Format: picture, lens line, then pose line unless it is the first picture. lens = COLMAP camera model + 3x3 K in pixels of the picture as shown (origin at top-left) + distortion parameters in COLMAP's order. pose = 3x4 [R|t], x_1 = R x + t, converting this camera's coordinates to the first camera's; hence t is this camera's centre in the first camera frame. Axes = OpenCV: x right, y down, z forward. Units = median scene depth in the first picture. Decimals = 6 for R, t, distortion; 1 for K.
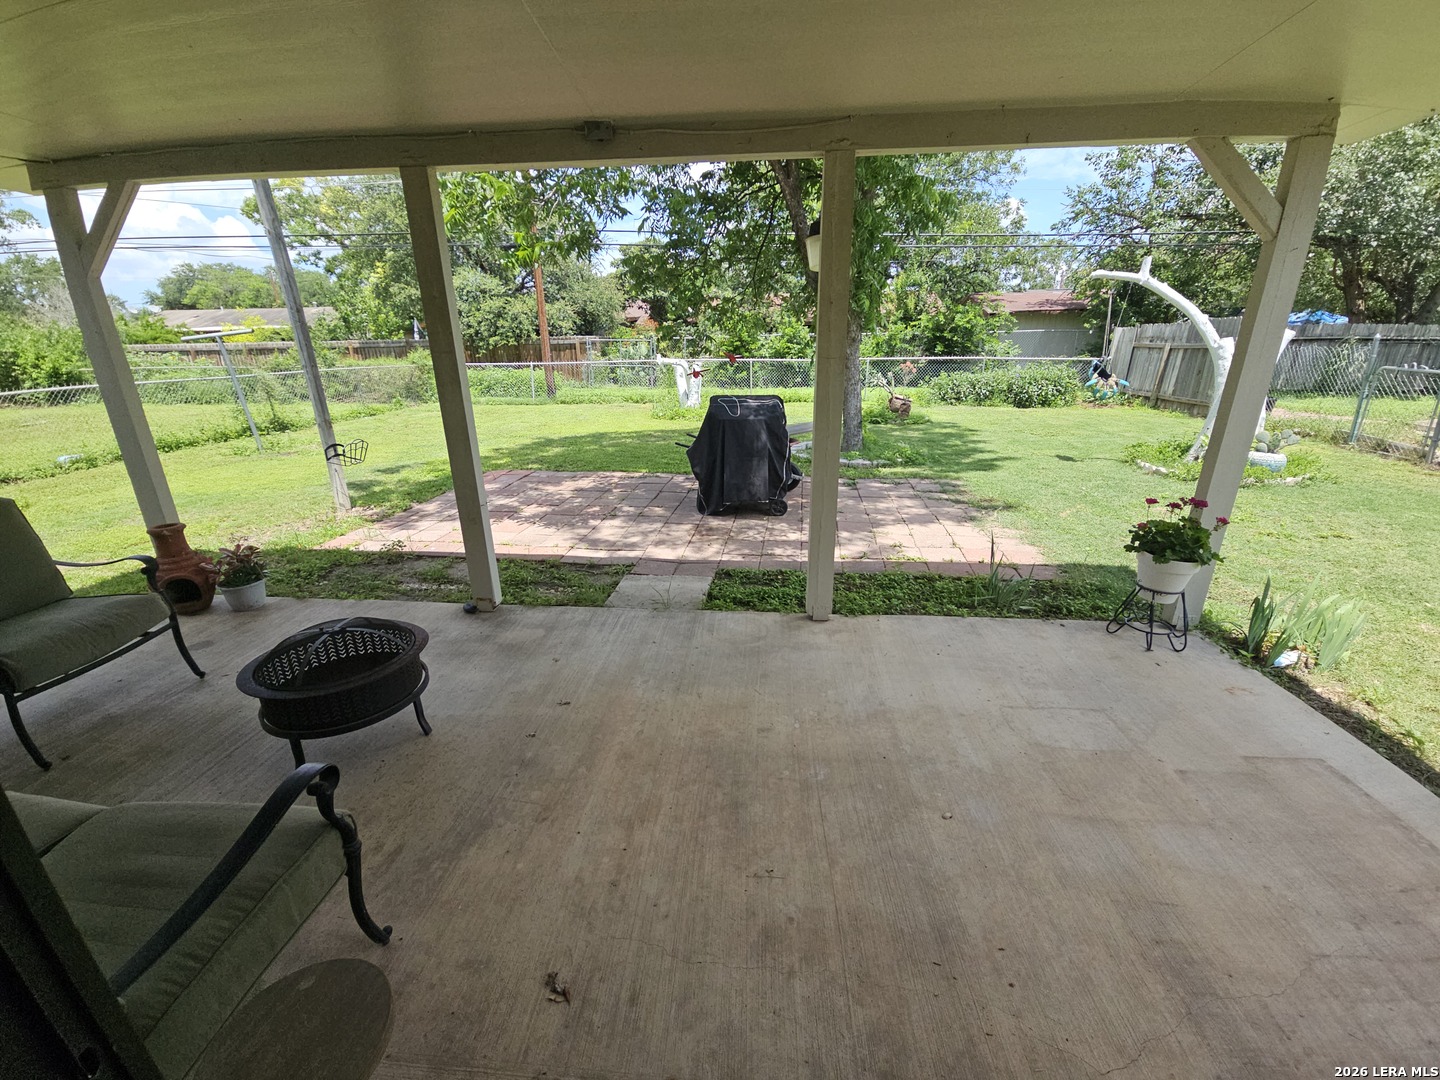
lens RADIAL K [[586.9, 0, 717.7], [0, 586.9, 550.0], [0, 0, 1]] dist [0.002072, -0.004061]
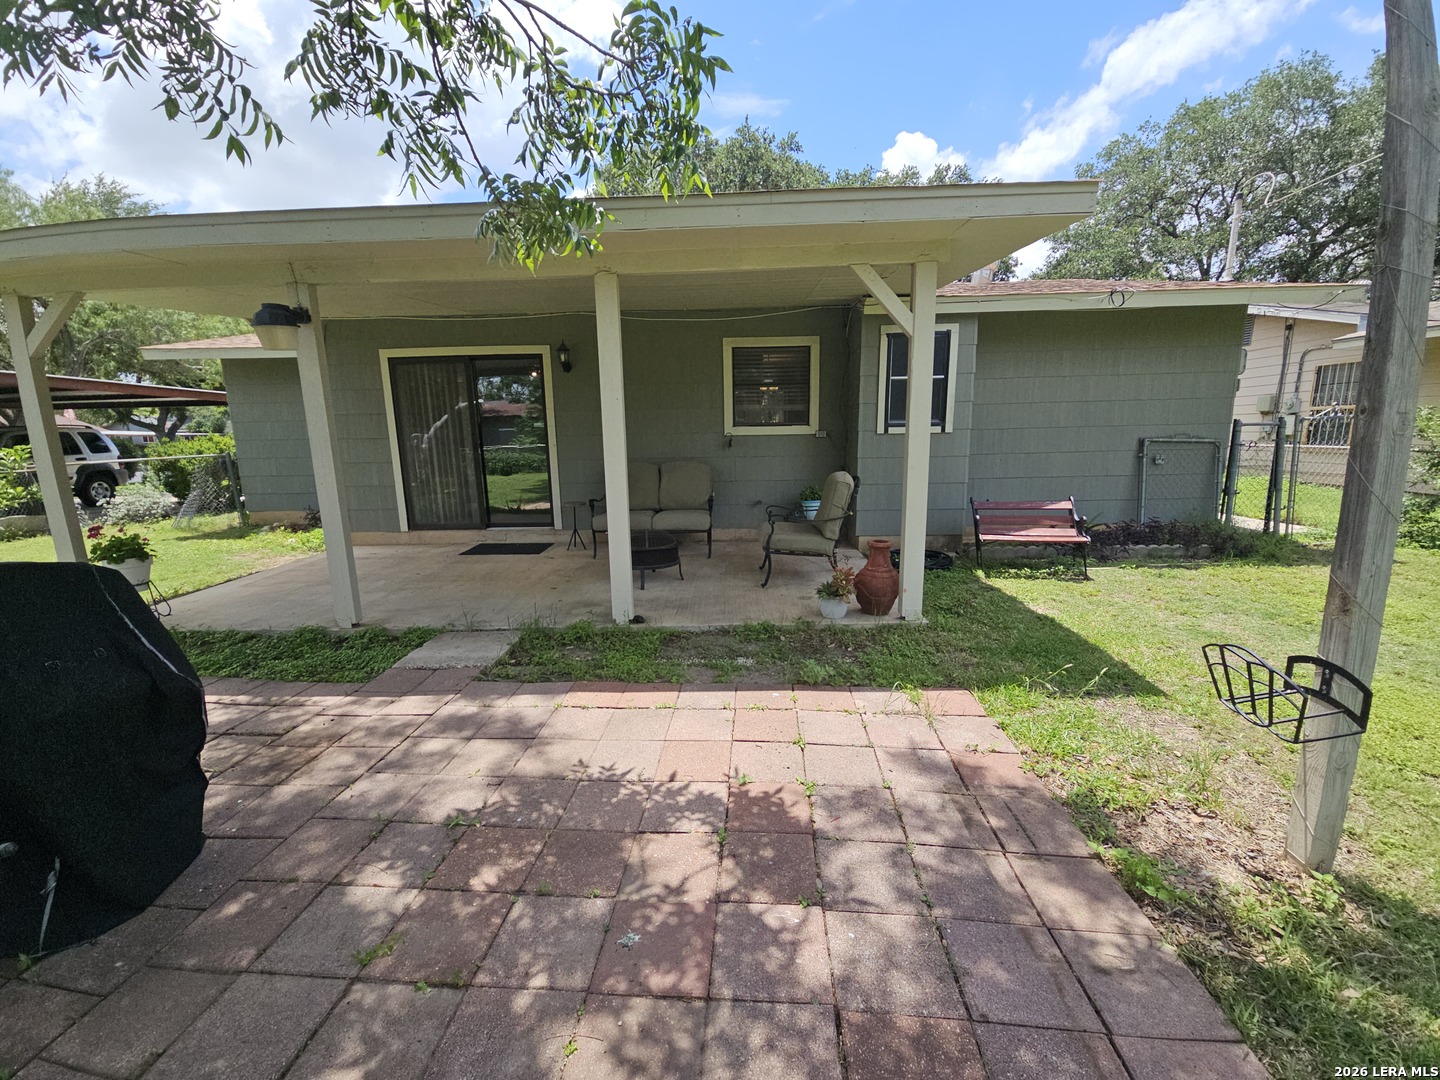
lens RADIAL K [[581.9, 0, 713.6], [0, 581.9, 549.2], [0, 0, 1]] dist [0.009650, -0.009938]
pose [[-0.997984, 0.042630, -0.047021, -0.145326], [0.012249, 0.856284, 0.516359, -0.173887], [0.062276, 0.514742, -0.855080, 0.538742]]
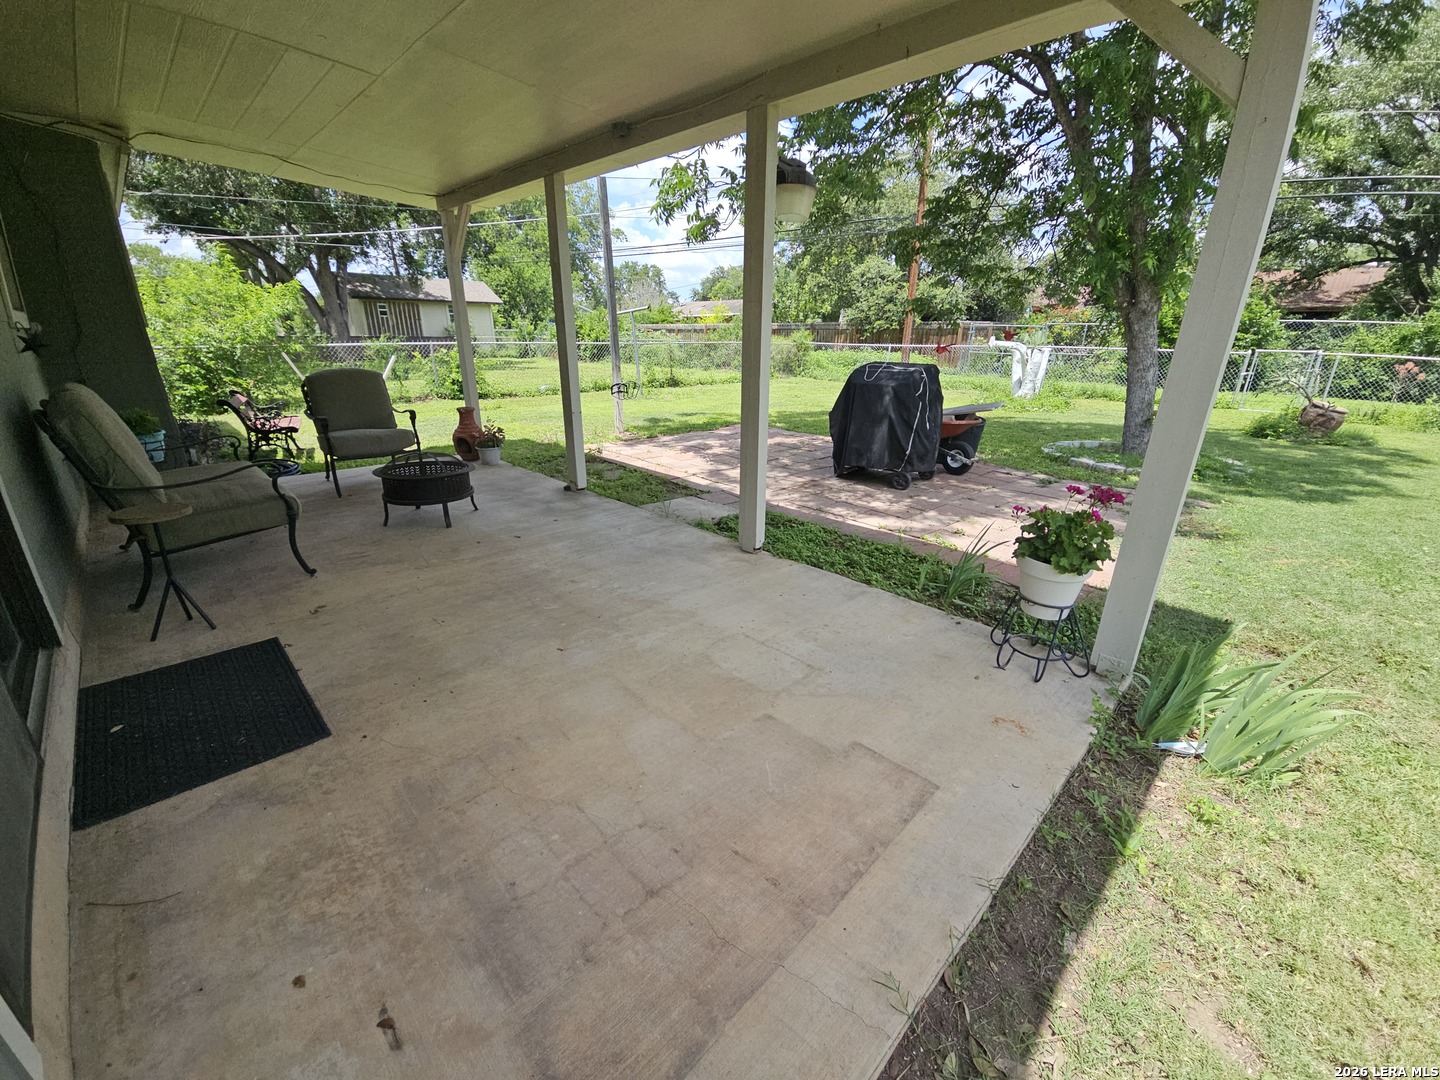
lens RADIAL K [[585.3, 0, 717.2], [0, 585.3, 549.3], [0, 0, 1]] dist [0.018624, -0.015688]
pose [[0.759218, 0.243176, -0.603700, 0.207228], [-0.236177, 0.967286, 0.092615, 0.007782], [0.606472, 0.072265, 0.791814, 0.029110]]
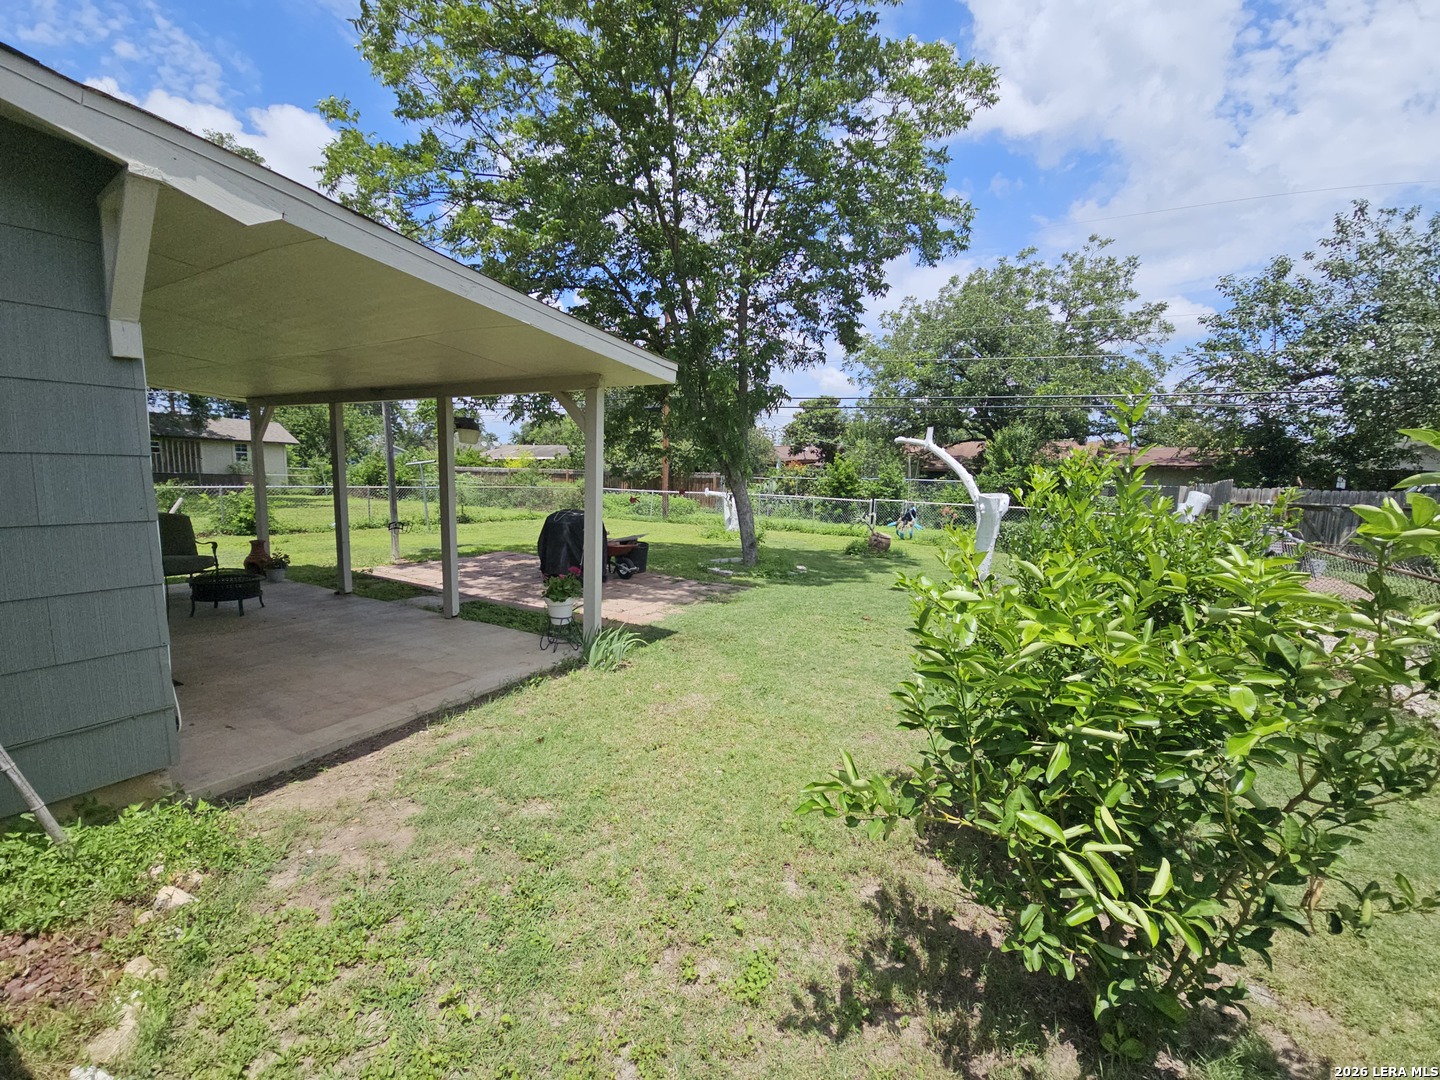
lens RADIAL K [[586.9, 0, 717.7], [0, 586.9, 550.0], [0, 0, 1]] dist [0.002072, -0.004061]
pose [[0.911344, 0.091644, -0.401314, 0.442460], [-0.177637, 0.967013, -0.182569, 0.025951], [0.371344, 0.237672, 0.897561, -0.105883]]
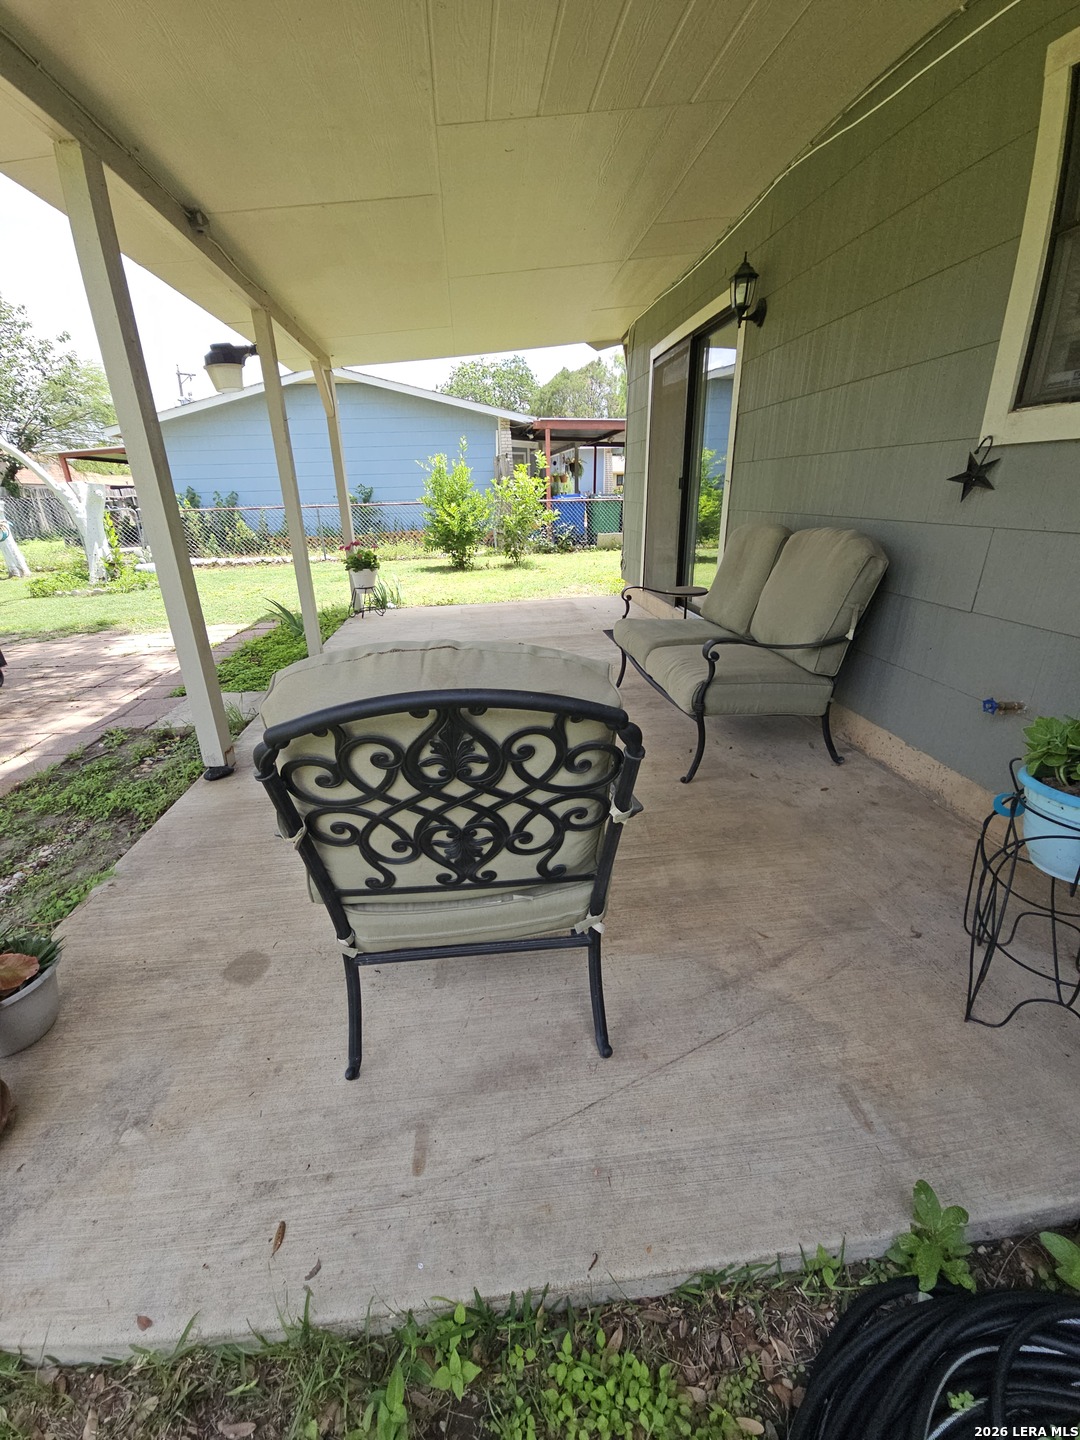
lens RADIAL K [[586.9, 0, 530.9], [0, 586.9, 718.7], [0, 0, 1]] dist [0.002072, -0.004061]
pose [[-0.192985, -0.336626, 0.921650, -0.325183], [0.358036, 0.850382, 0.385565, -0.029711], [-0.913546, 0.404393, -0.043587, 0.176856]]
